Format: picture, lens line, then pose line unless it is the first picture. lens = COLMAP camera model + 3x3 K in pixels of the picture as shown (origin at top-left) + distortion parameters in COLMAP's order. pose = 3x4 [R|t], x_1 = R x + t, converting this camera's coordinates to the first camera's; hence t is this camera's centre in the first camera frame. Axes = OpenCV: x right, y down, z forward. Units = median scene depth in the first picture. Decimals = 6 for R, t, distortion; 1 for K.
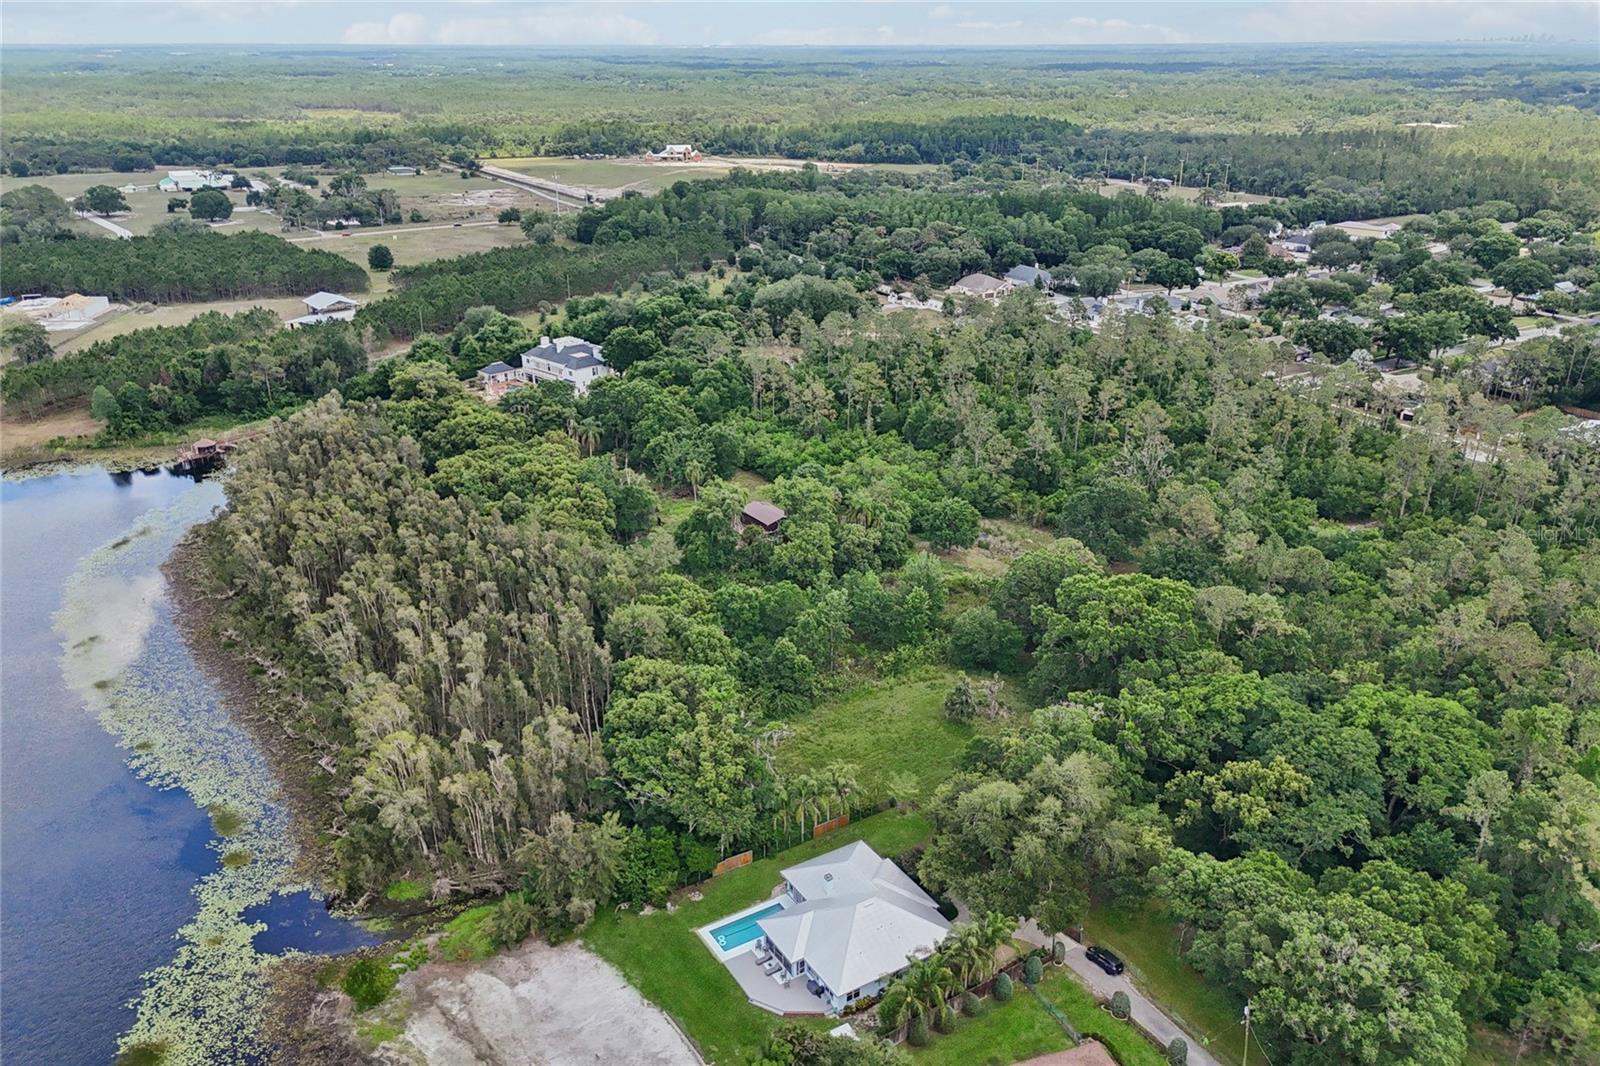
lens RADIAL K [[1180.4, 0, 797.6], [0, 1180.4, 534.9], [0, 0, 1]] dist [0.061512, -0.055080]
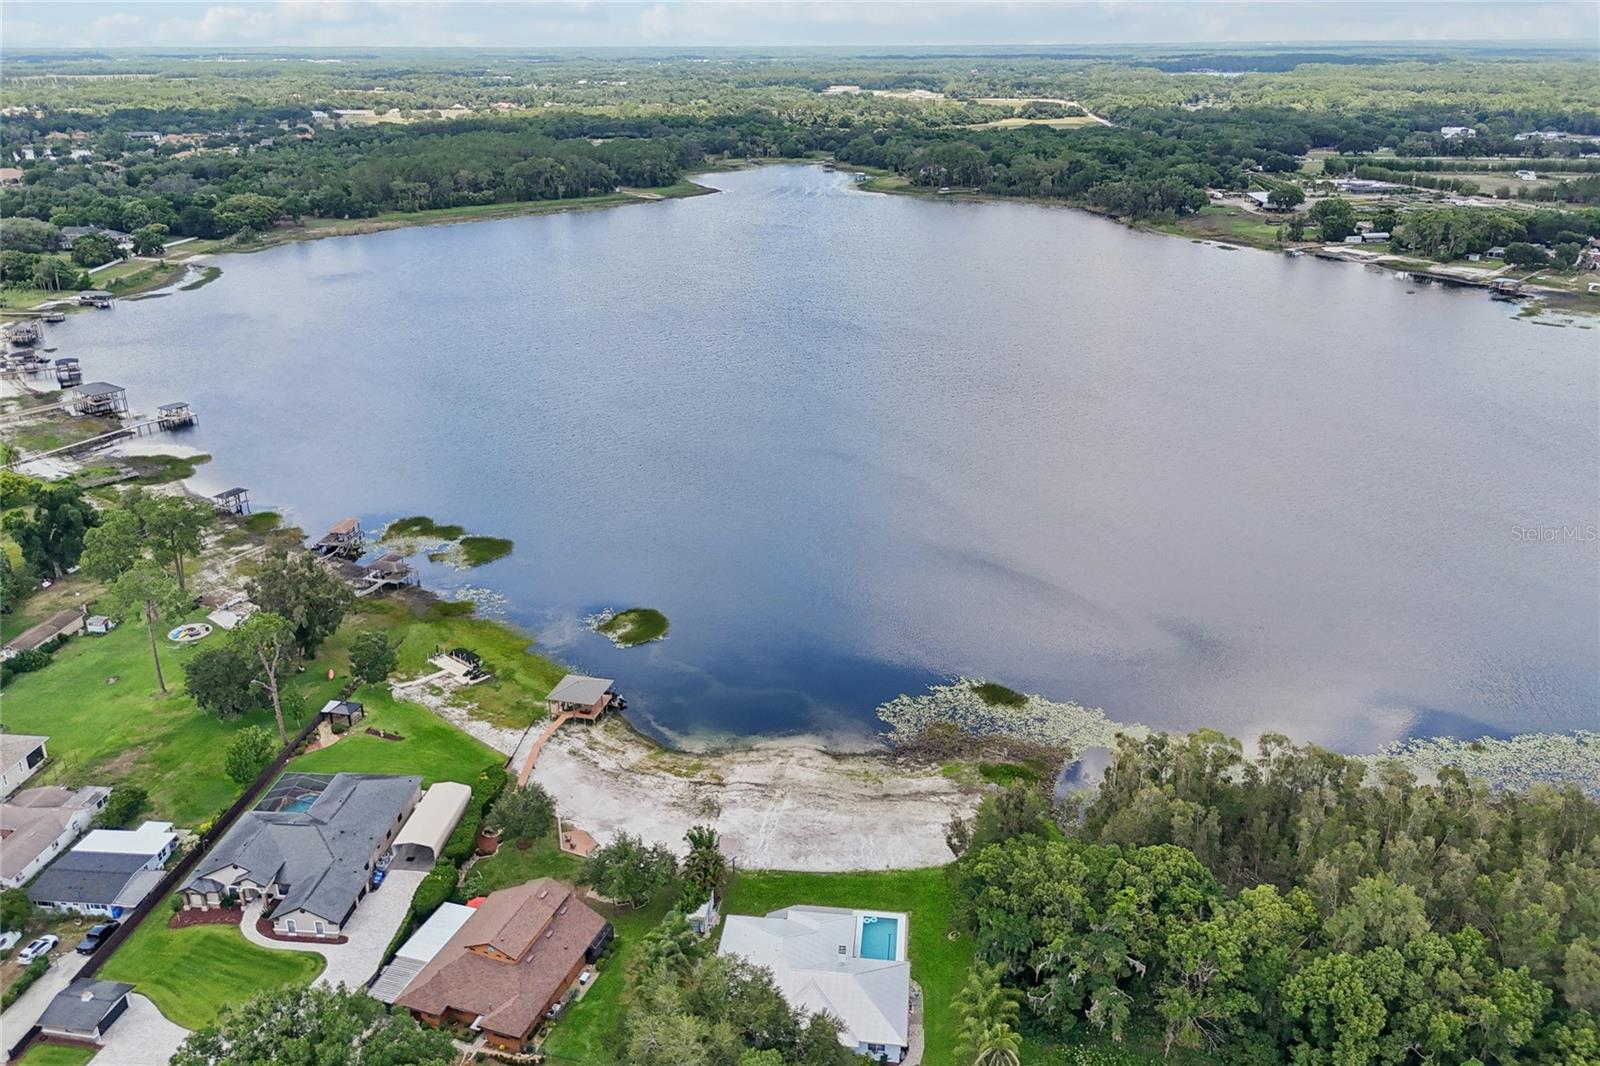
lens RADIAL K [[1180.4, 0, 804.3], [0, 1180.4, 544.5], [0, 0, 1]] dist [0.061512, -0.055080]
pose [[-0.608337, 0.299312, -0.735078, 0.653235], [-0.300788, 0.770134, 0.562512, -0.478011], [0.734475, 0.563299, -0.378471, 1.212515]]
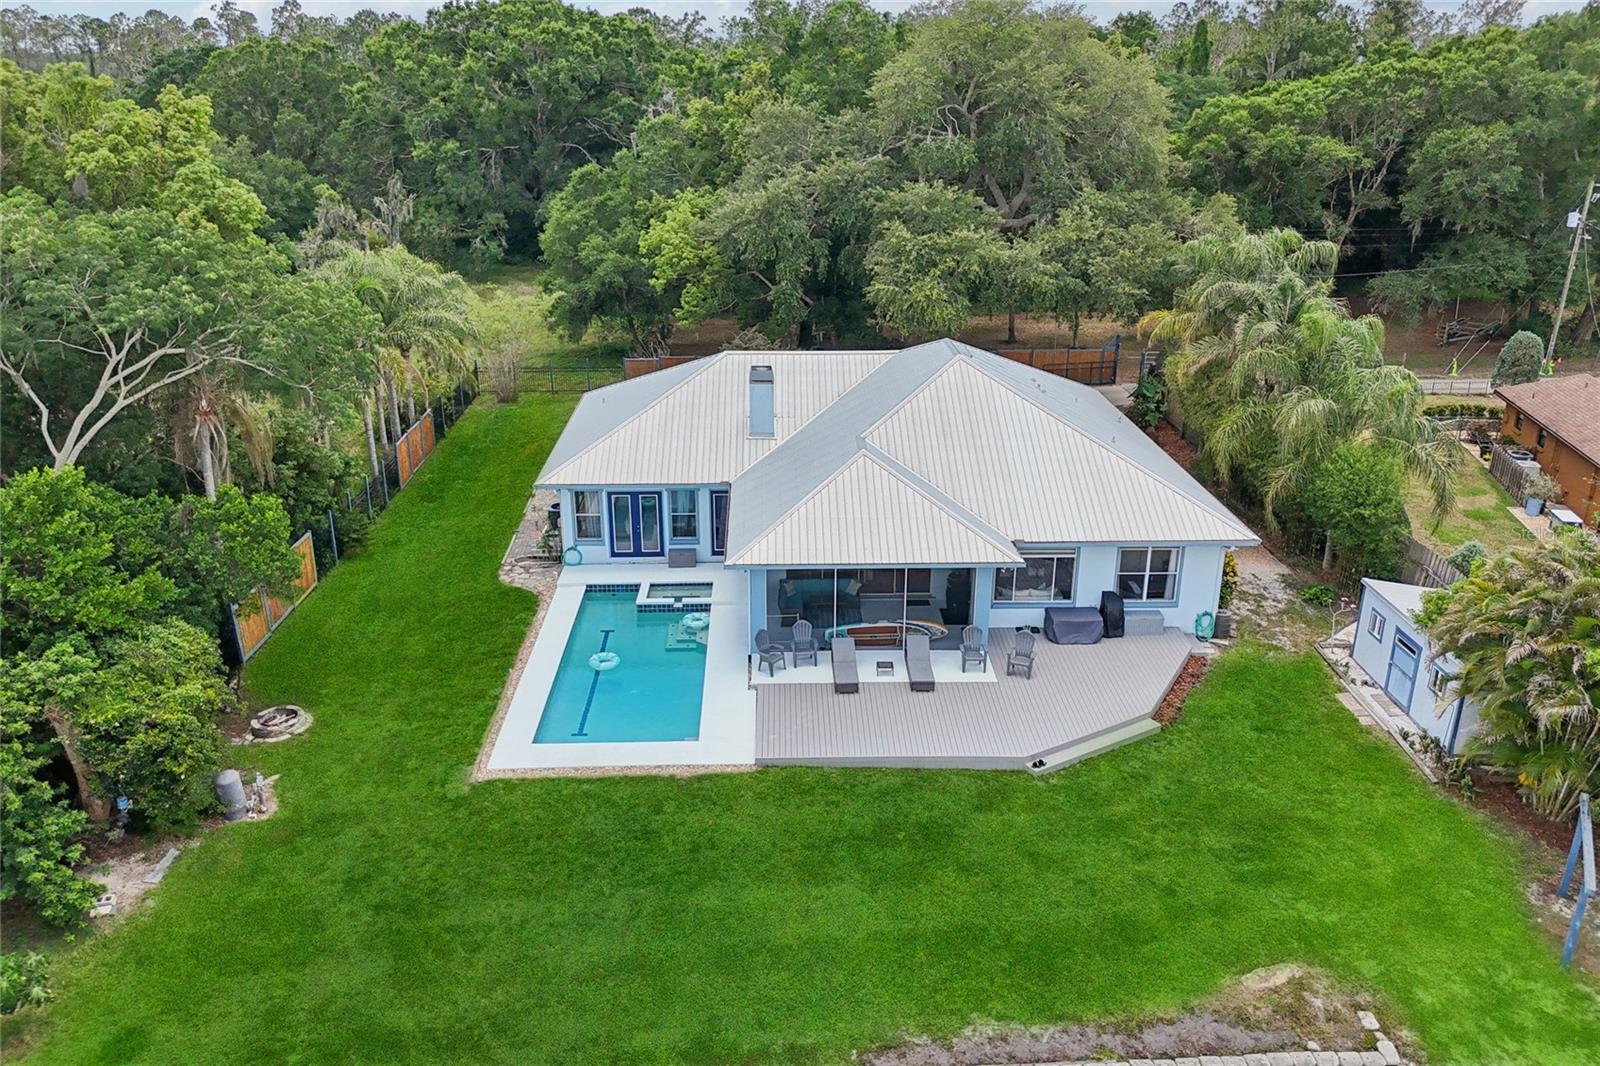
lens RADIAL K [[1180.4, 0, 804.1], [0, 1180.4, 538.3], [0, 0, 1]] dist [0.061512, -0.055080]
pose [[0.490409, -0.311874, 0.813777, -0.219291], [0.325897, 0.931655, 0.160653, 0.300096], [-0.808264, 0.186422, 0.558531, 0.892311]]
